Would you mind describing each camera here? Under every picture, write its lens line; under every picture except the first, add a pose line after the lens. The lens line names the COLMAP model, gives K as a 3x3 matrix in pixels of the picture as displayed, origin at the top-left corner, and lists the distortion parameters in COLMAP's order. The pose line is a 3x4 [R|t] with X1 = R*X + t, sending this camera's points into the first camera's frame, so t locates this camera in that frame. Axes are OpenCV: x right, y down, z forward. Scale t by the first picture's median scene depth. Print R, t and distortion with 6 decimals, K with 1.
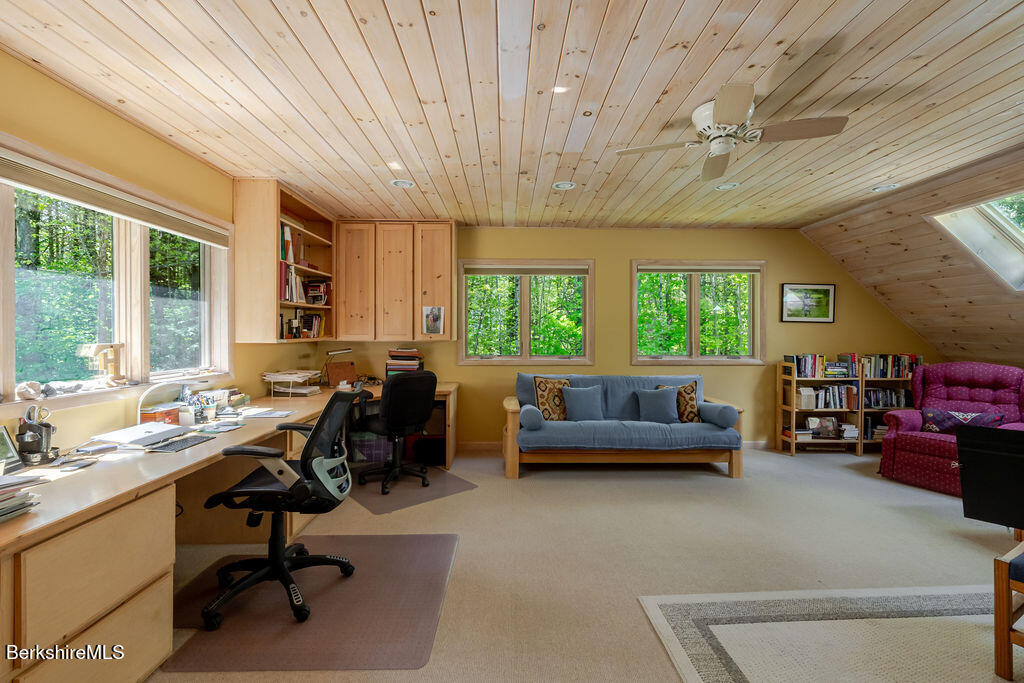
lens RADIAL K [[440.3, 0, 513.2], [0, 440.3, 337.4], [0, 0, 1]] dist [-0.000035, -0.000034]
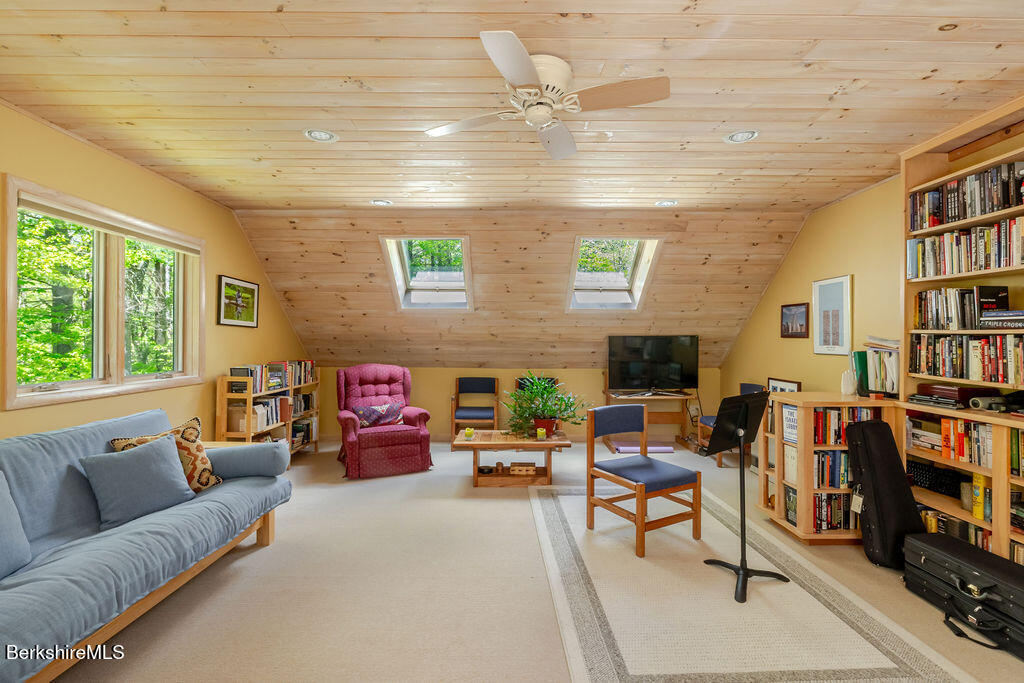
lens RADIAL K [[462.8, 0, 508.4], [0, 462.8, 340.8], [0, 0, 1]] dist [-0.004287, -0.000005]
pose [[0.007446, -0.000160, 0.999972, -0.207141], [0.004128, 0.999991, 0.000129, -0.005384], [-0.999964, 0.004127, 0.007446, 0.533446]]
